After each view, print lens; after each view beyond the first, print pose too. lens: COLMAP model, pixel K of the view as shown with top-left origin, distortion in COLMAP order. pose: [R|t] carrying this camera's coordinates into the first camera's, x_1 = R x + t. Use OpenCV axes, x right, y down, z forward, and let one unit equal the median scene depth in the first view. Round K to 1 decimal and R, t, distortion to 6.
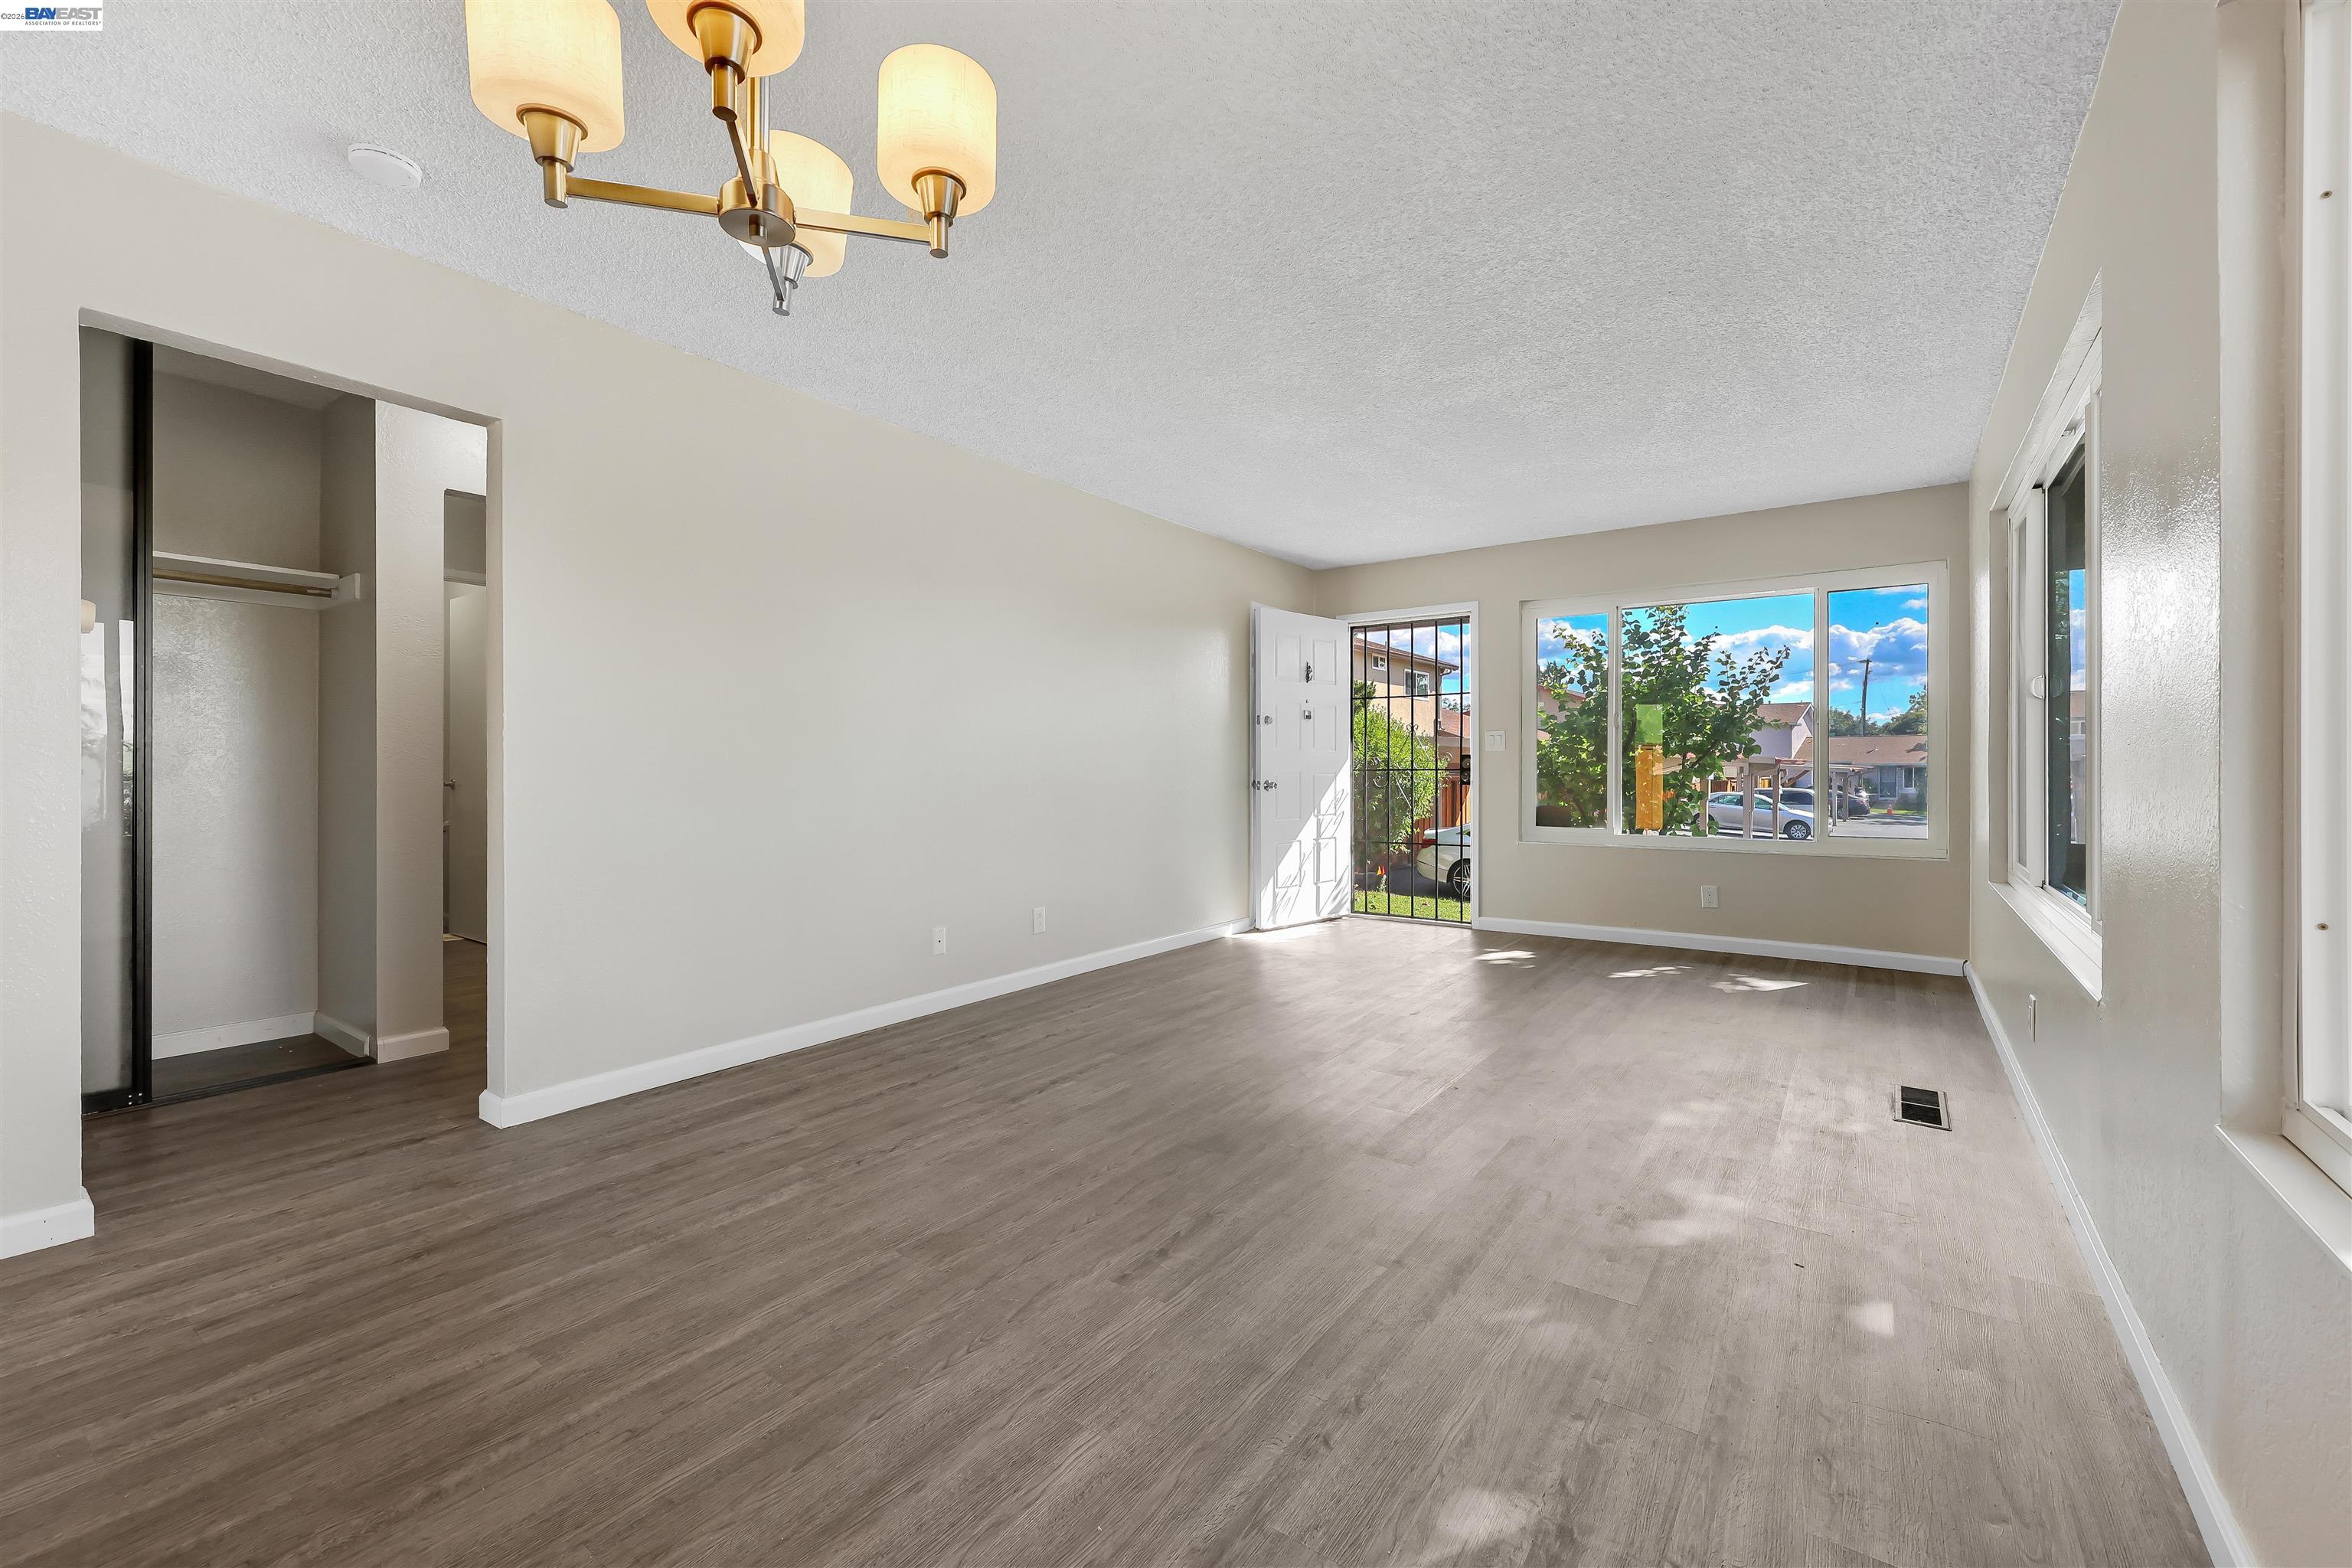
lens RADIAL K [[958.7, 0, 1168.7], [0, 958.7, 758.8], [0, 0, 1]] dist [0.001813, 0.000237]
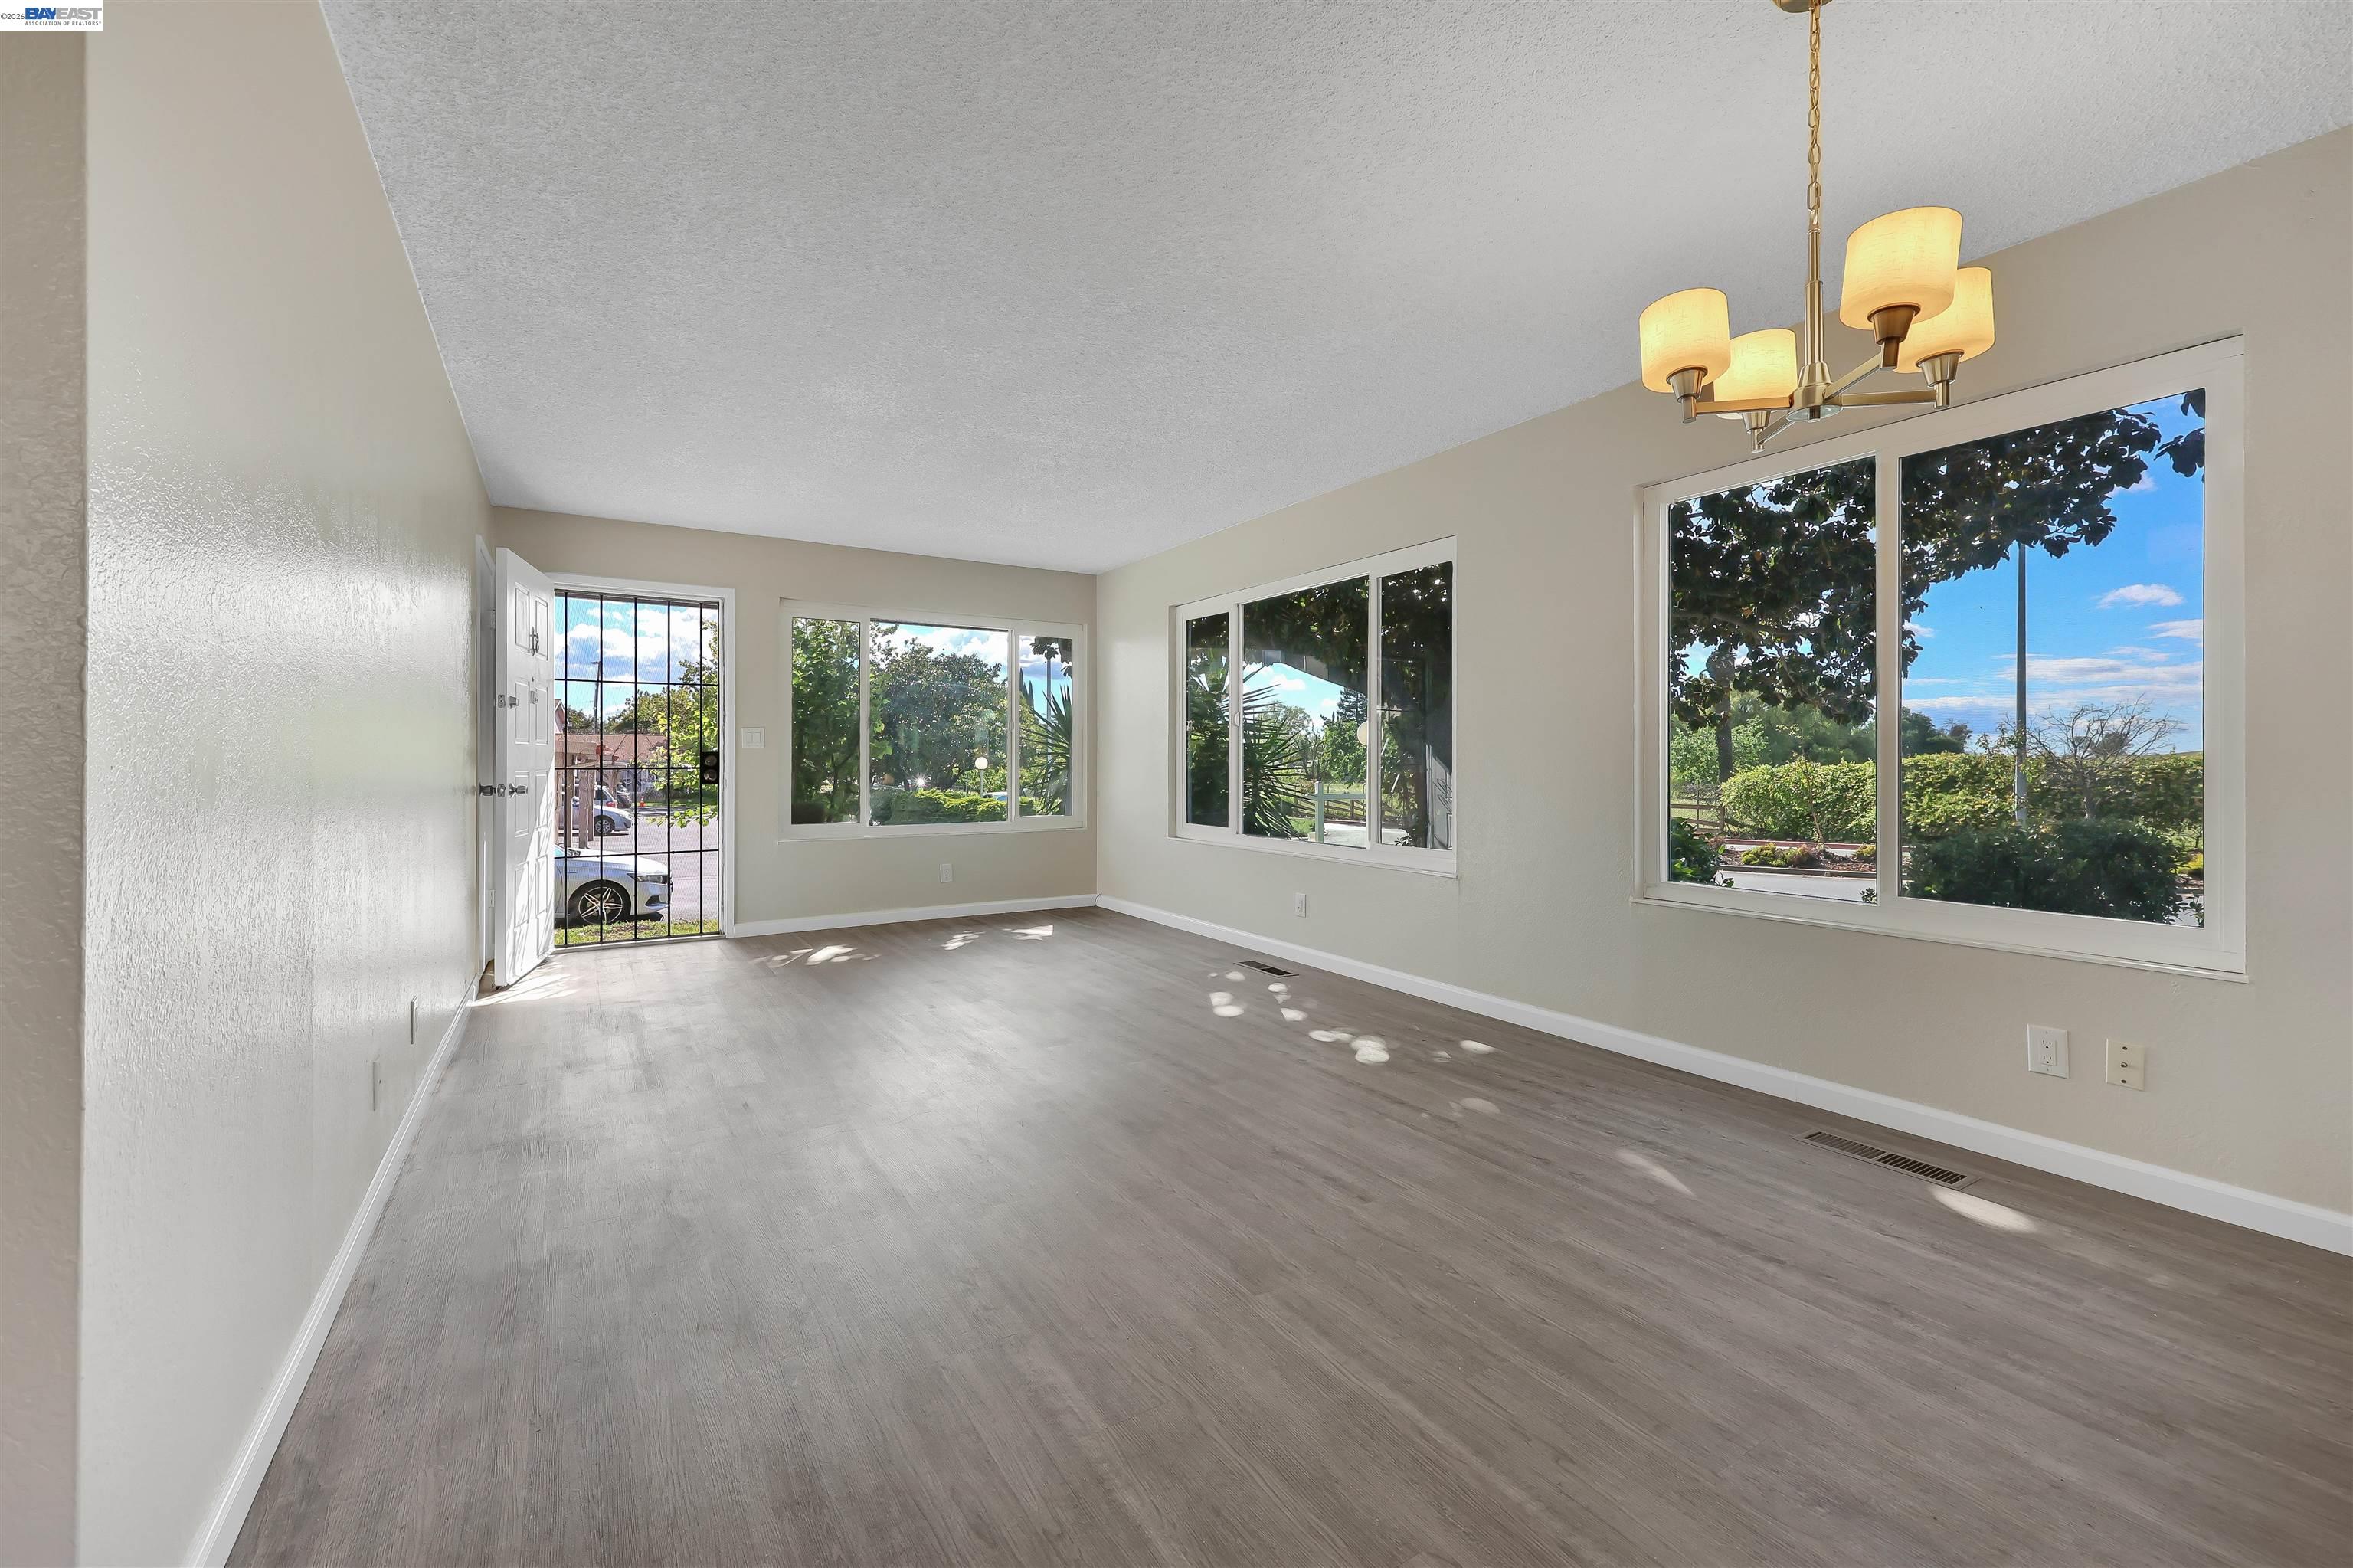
lens RADIAL K [[959.2, 0, 1169.2], [0, 959.2, 758.8], [0, 0, 1]] dist [0.001813, 0.000237]
pose [[0.375148, 0.004608, 0.926953, -0.966259], [-0.009025, 0.999958, -0.001318, -0.002051], [-0.926921, -0.007871, 0.375174, 0.603522]]
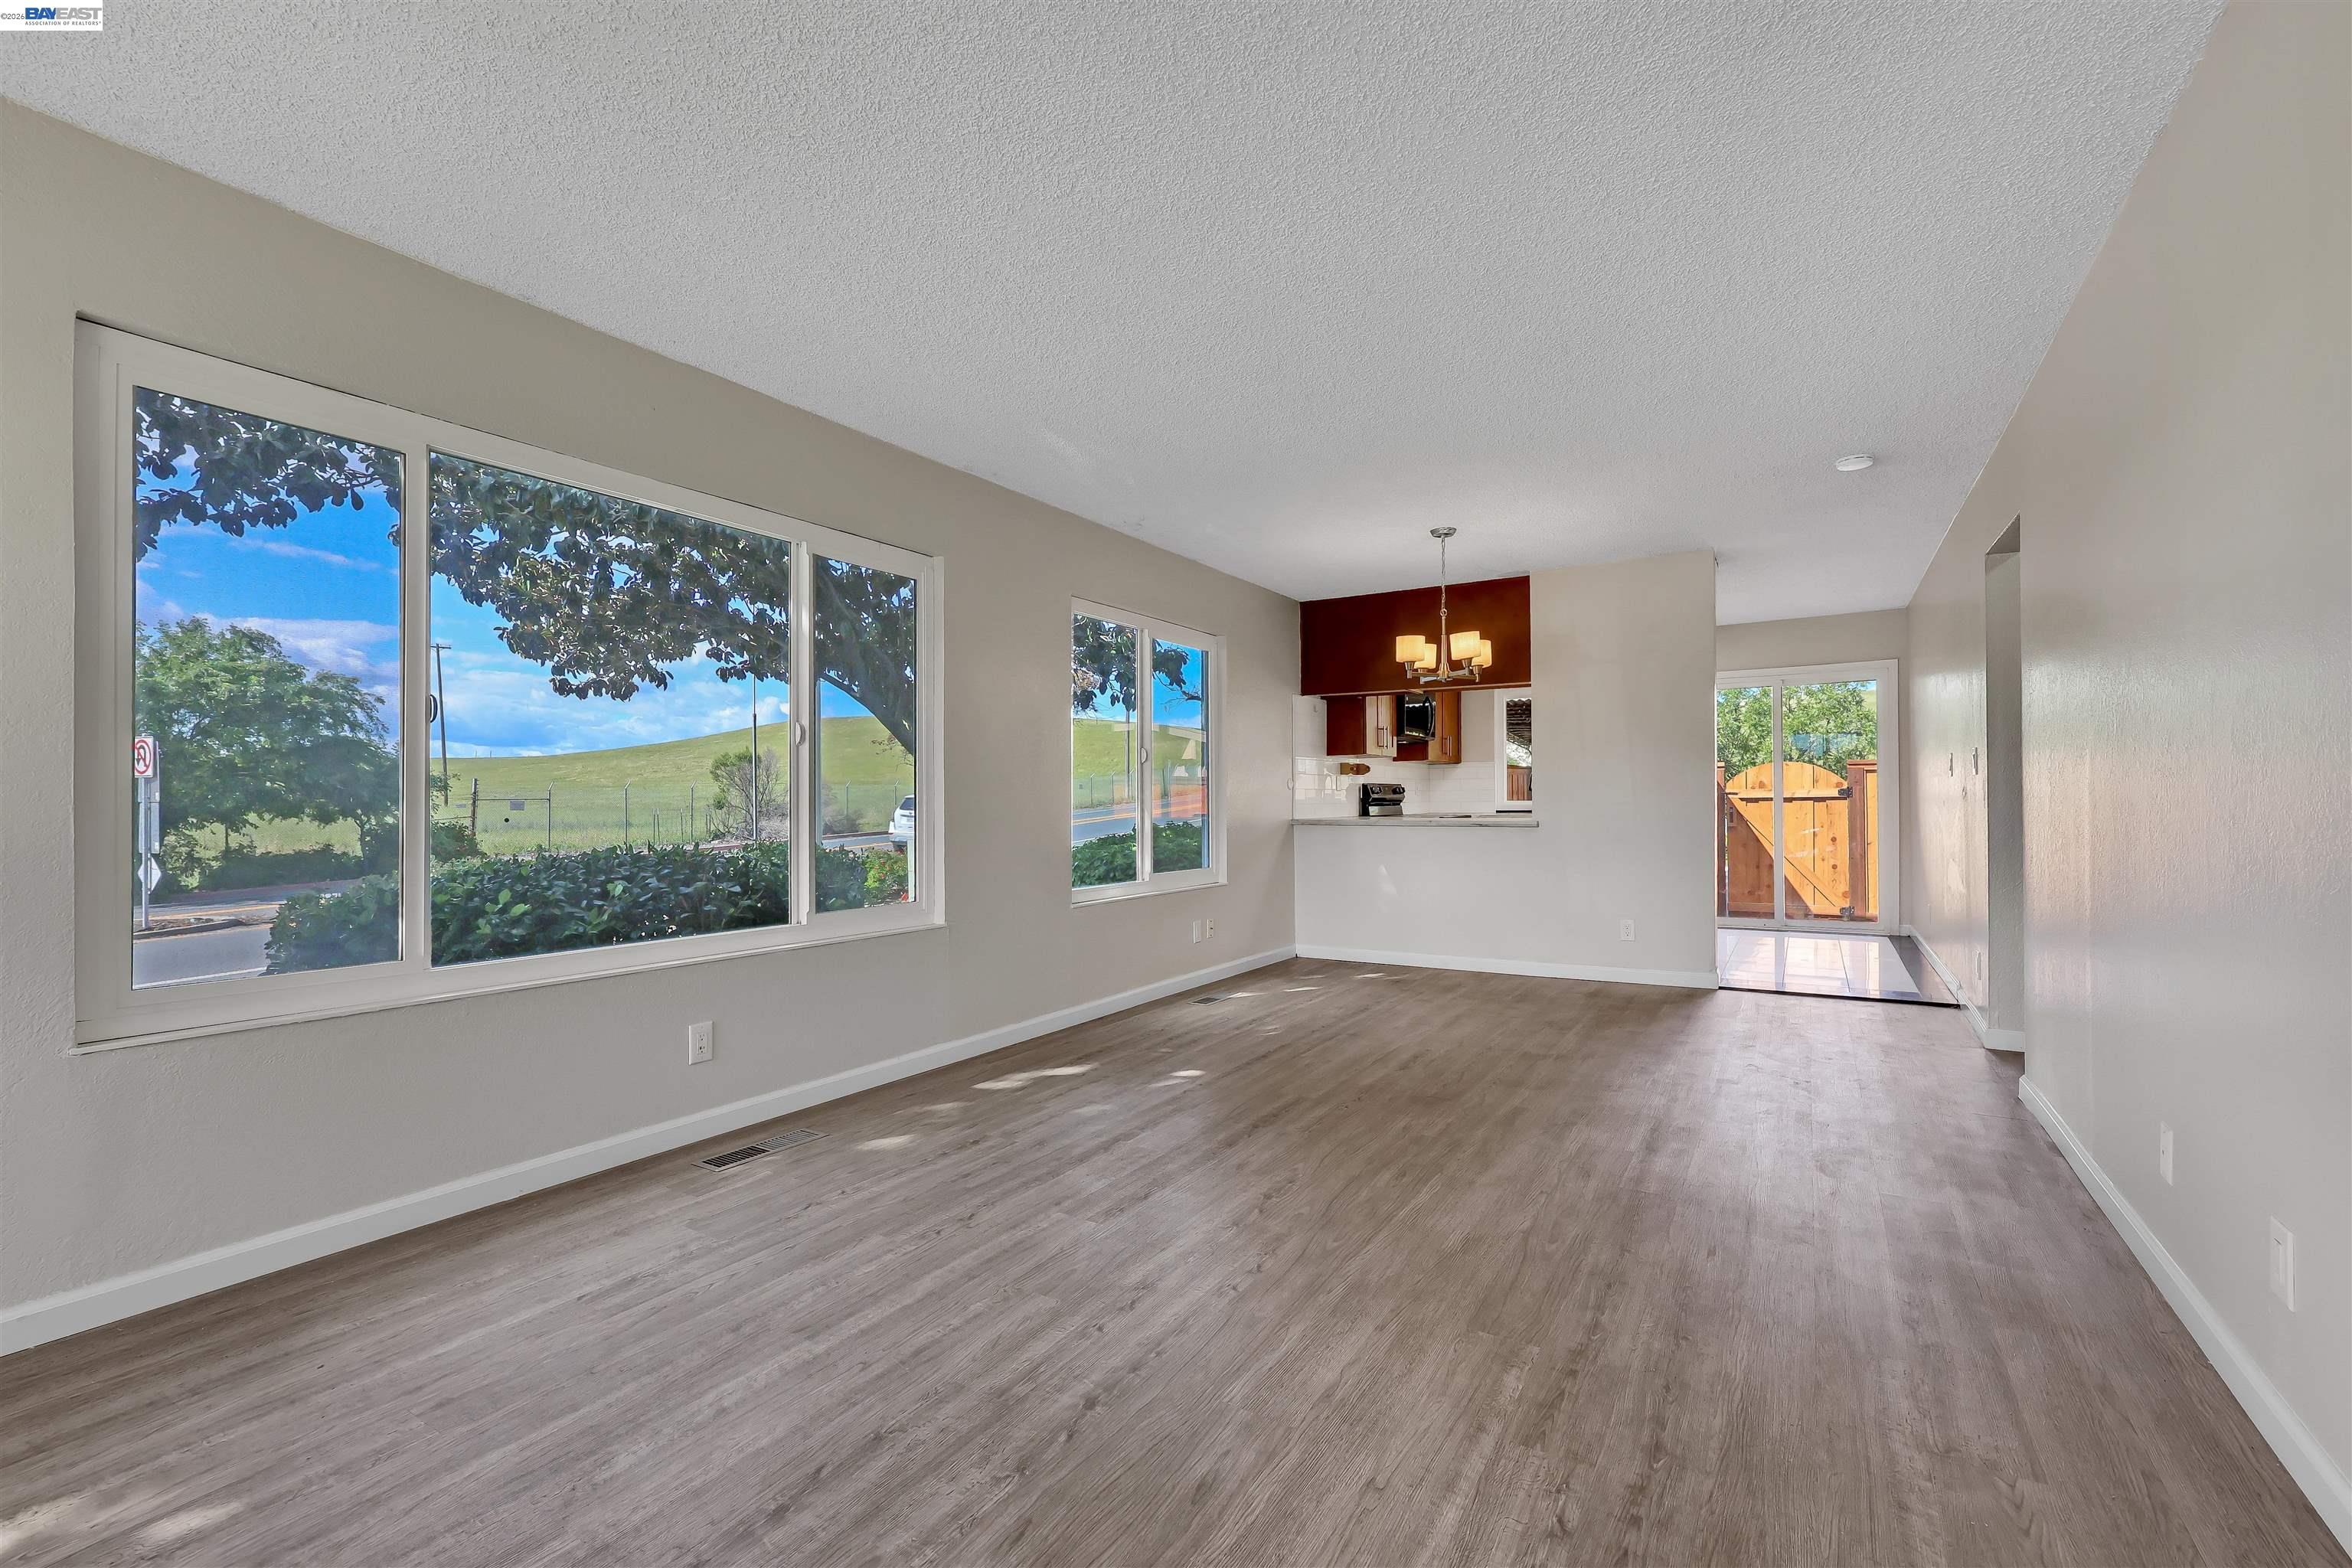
lens RADIAL K [[1022.9, 0, 1206.6], [0, 1022.9, 781.8], [0, 0, 1]] dist [0.001066, 0.000101]
pose [[-0.995505, 0.008076, -0.094363, 0.485897], [0.010774, 0.999547, -0.028118, 0.015823], [0.094093, -0.029009, -0.995141, 2.442298]]
